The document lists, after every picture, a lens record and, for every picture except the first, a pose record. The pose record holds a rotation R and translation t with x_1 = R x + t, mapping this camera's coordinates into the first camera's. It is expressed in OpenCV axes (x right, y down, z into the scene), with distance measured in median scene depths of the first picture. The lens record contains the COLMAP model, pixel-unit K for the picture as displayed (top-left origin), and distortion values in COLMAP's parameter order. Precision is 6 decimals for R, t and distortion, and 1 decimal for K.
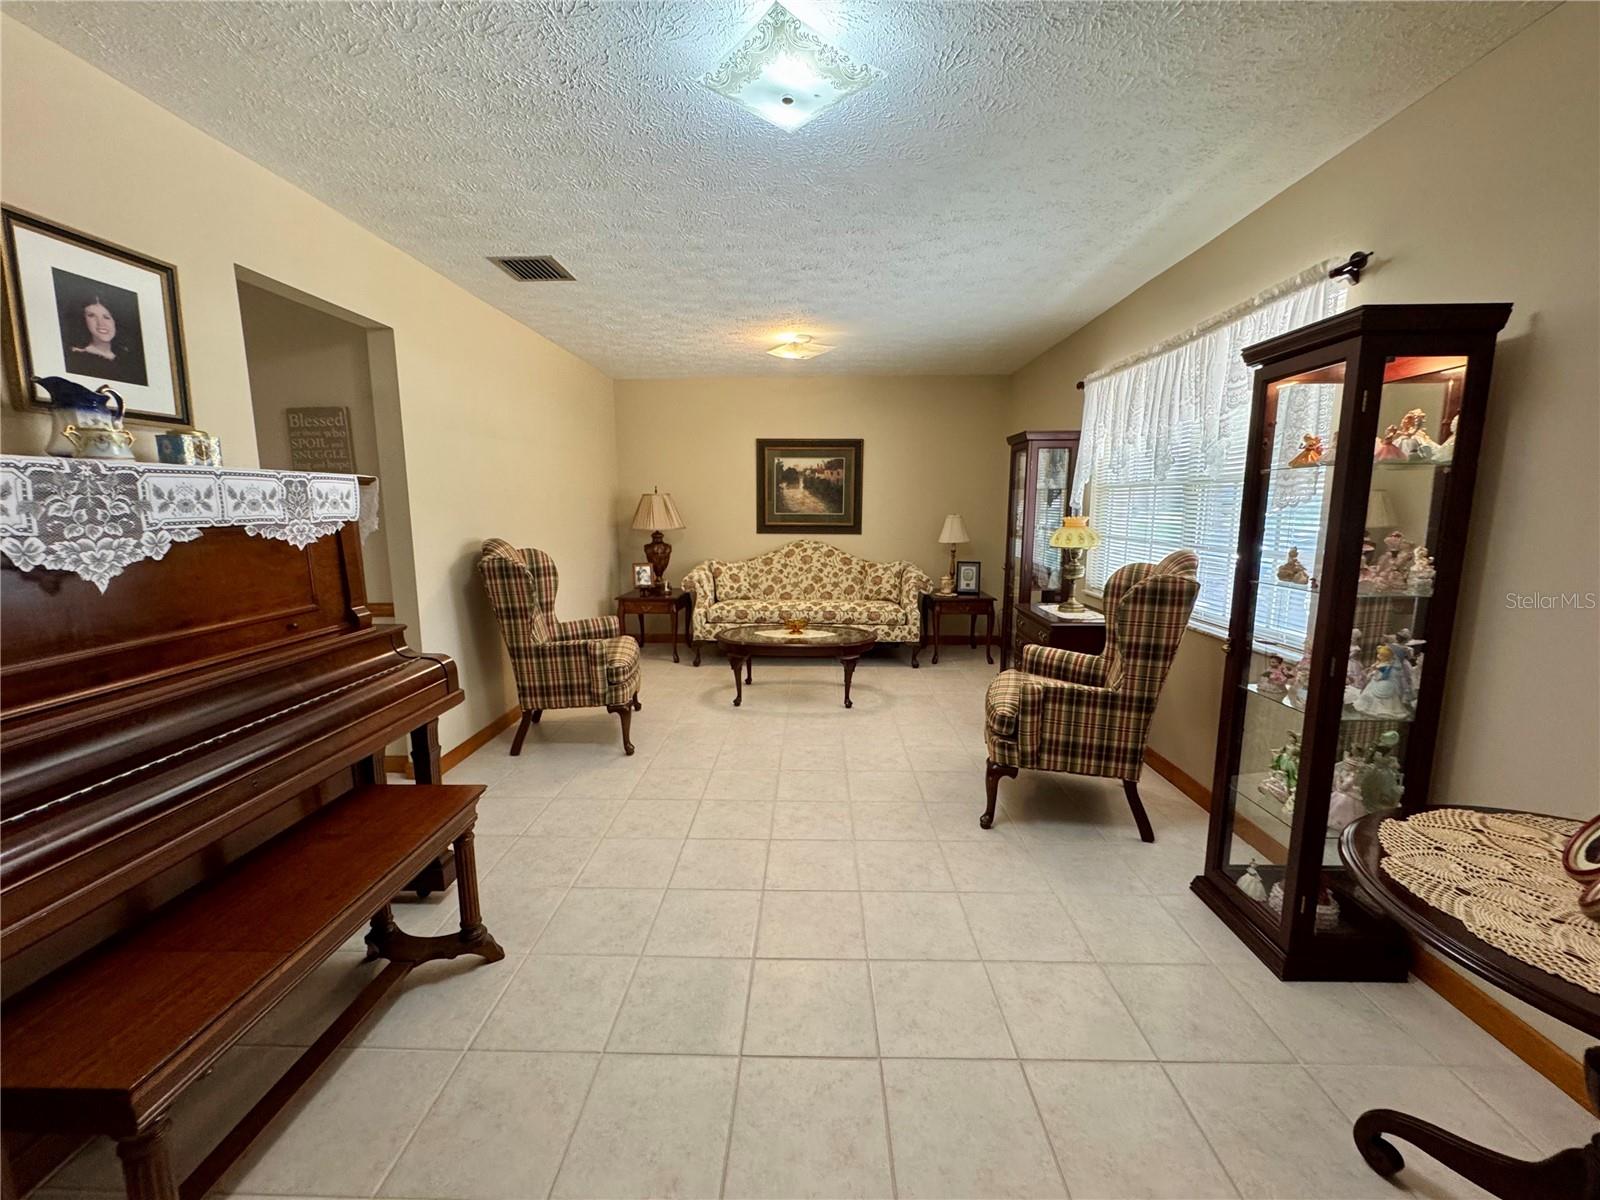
lens RADIAL K [[640.4, 0, 799.9], [0, 640.4, 599.7], [0, 0, 1]] dist [-0.002820, 0.000184]
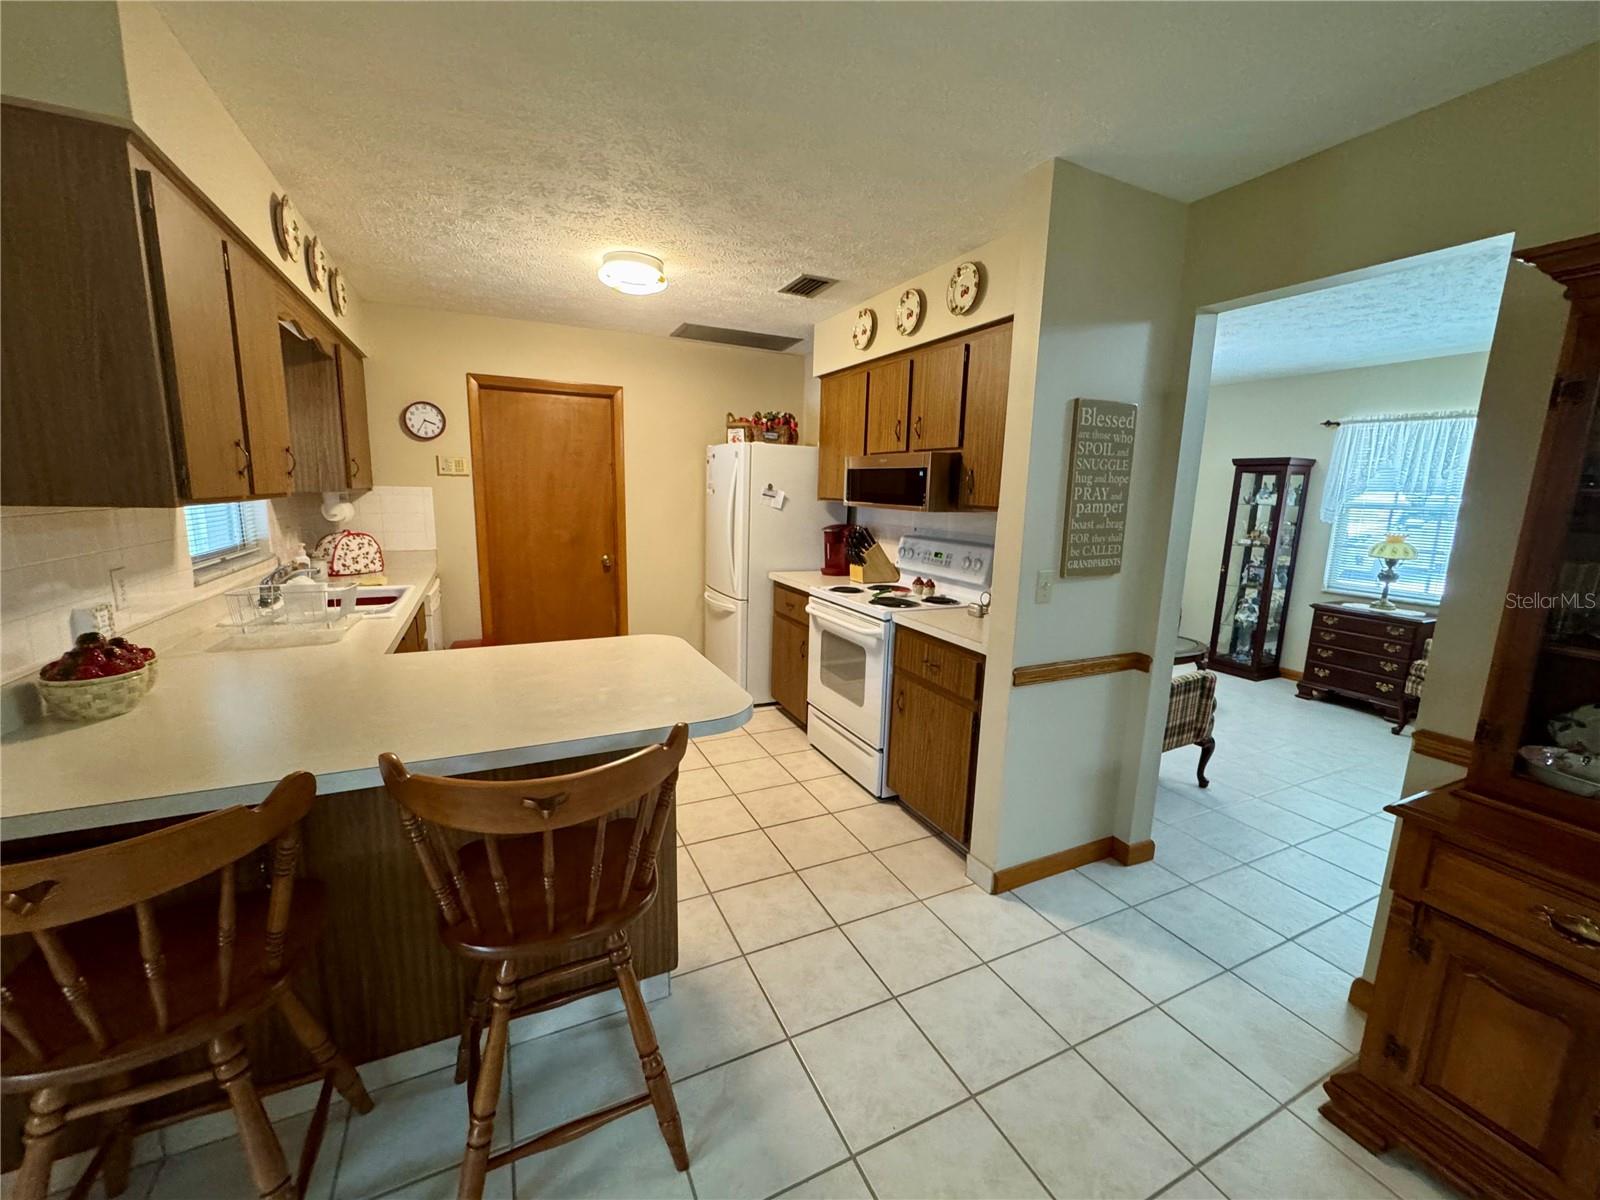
lens RADIAL K [[640.4, 0, 798.2], [0, 640.4, 600.8], [0, 0, 1]] dist [-0.002820, 0.000184]
pose [[0.891481, -0.052175, 0.450044, -1.748267], [0.039265, 0.998507, 0.037981, -0.136933], [-0.451354, -0.016188, 0.892198, 0.608202]]
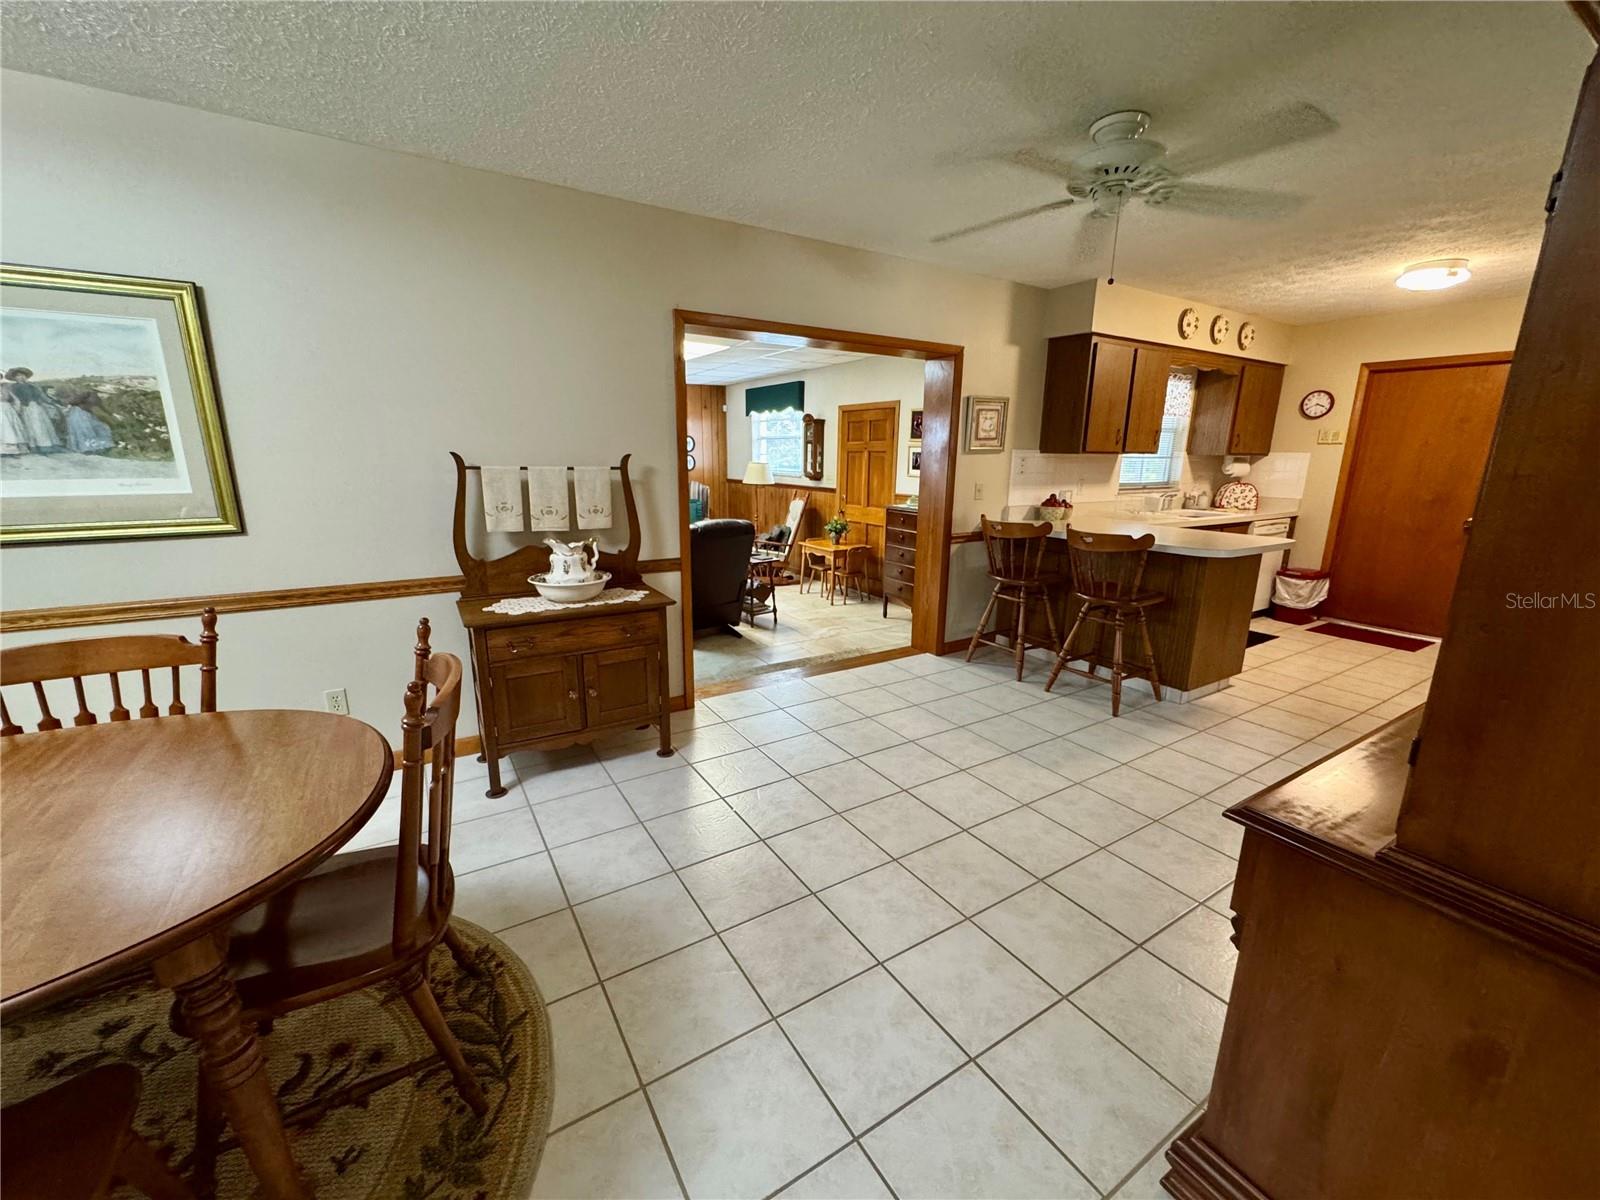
lens RADIAL K [[640.4, 0, 800.5], [0, 640.4, 602.0], [0, 0, 1]] dist [-0.002820, 0.000184]
pose [[0.548596, 0.202045, -0.811308, -0.875087], [-0.137783, 0.978942, 0.150624, 0.021493], [0.824656, 0.029153, 0.564882, -0.249779]]
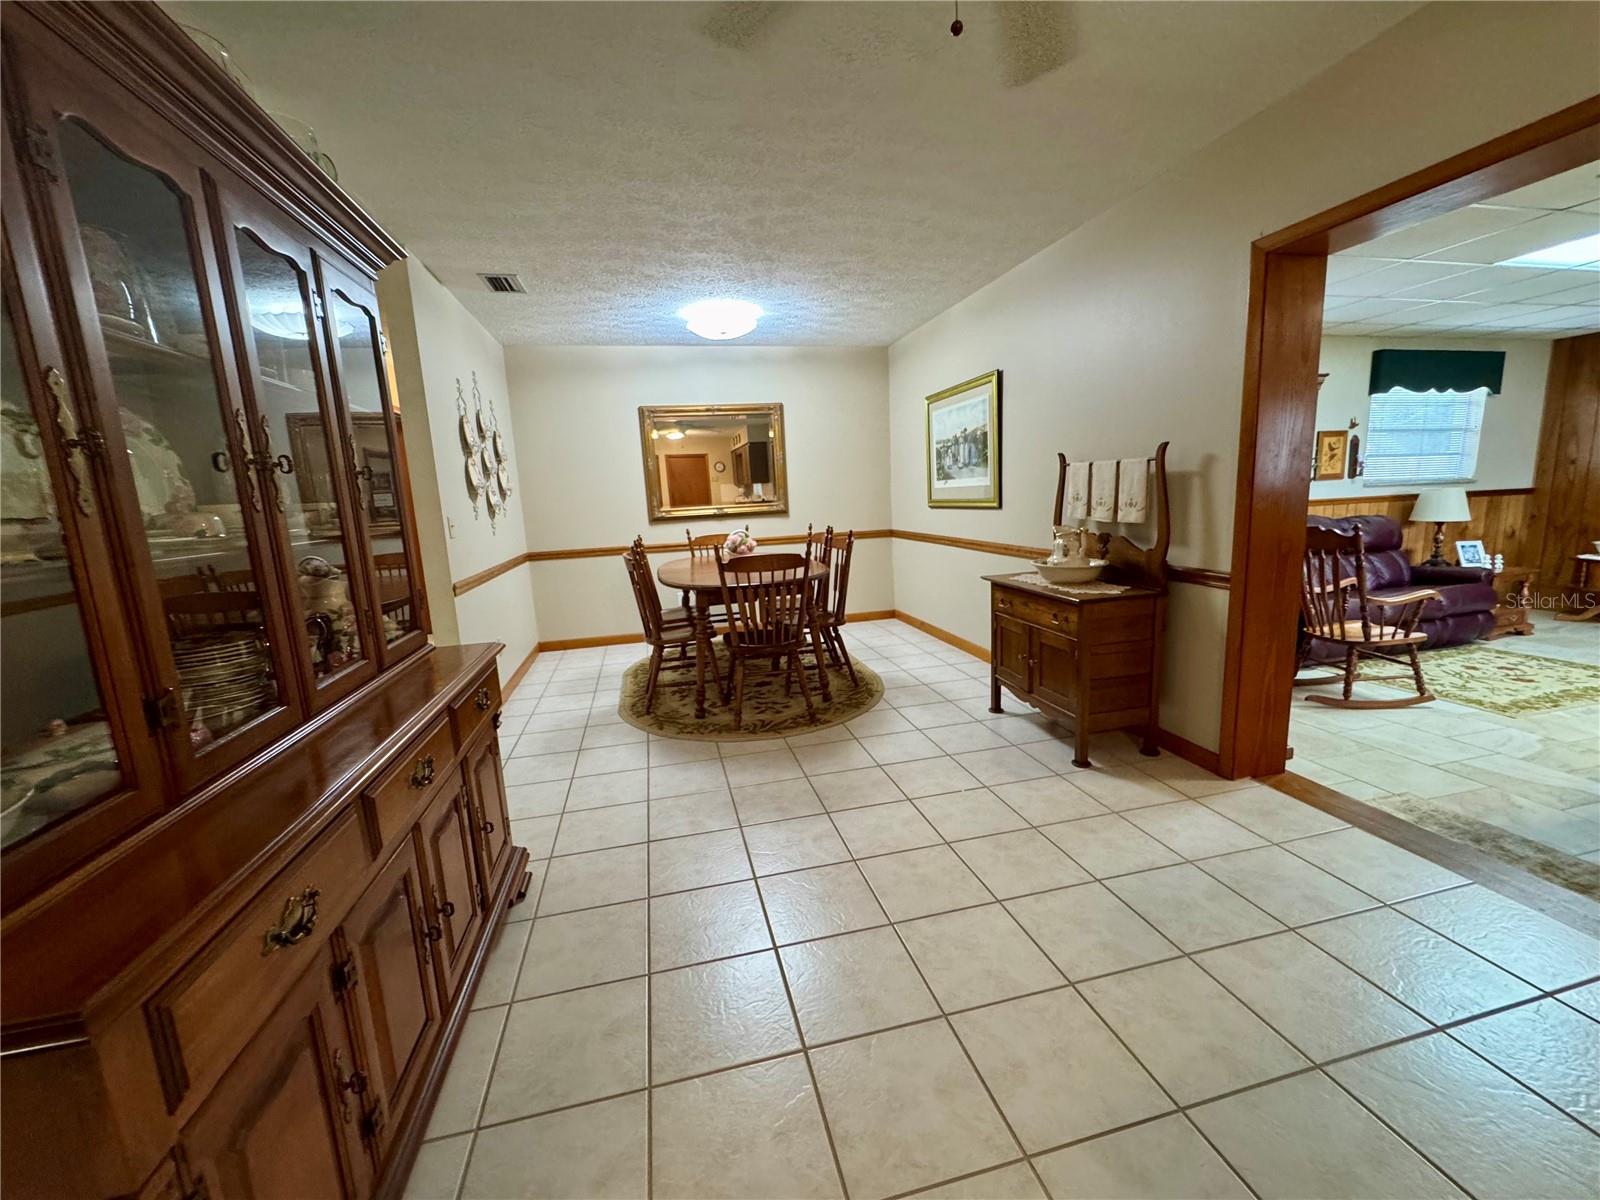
lens RADIAL K [[640.4, 0, 797.5], [0, 640.4, 600.7], [0, 0, 1]] dist [-0.002820, 0.000184]
pose [[-0.967305, 0.093613, -0.235706, -1.224659], [0.016412, 0.950541, 0.310164, -0.119847], [0.253084, 0.296155, -0.921000, 1.108868]]
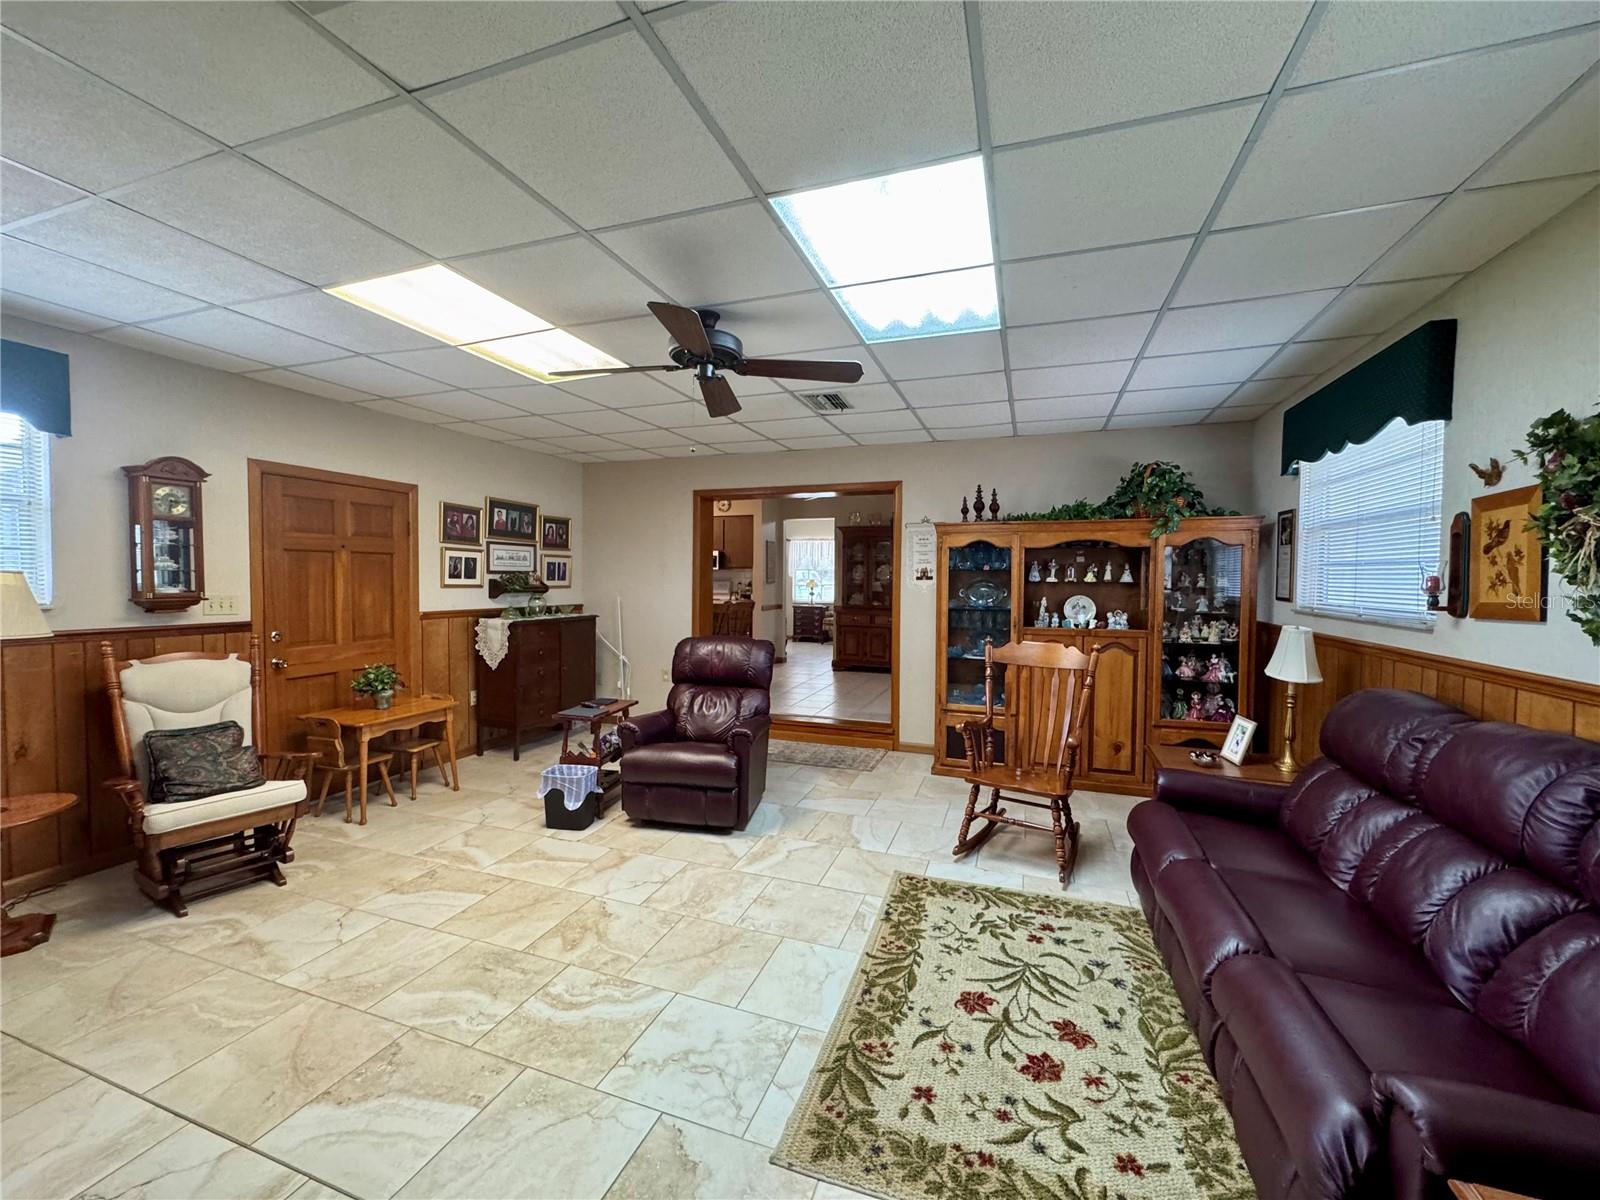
lens RADIAL K [[640.4, 0, 798.7], [0, 640.4, 603.0], [0, 0, 1]] dist [-0.002820, 0.000184]
pose [[0.314447, -0.024780, 0.948951, -4.466206], [0.132731, 0.990987, -0.018104, 0.081371], [-0.939950, 0.131648, 0.314902, -0.058823]]
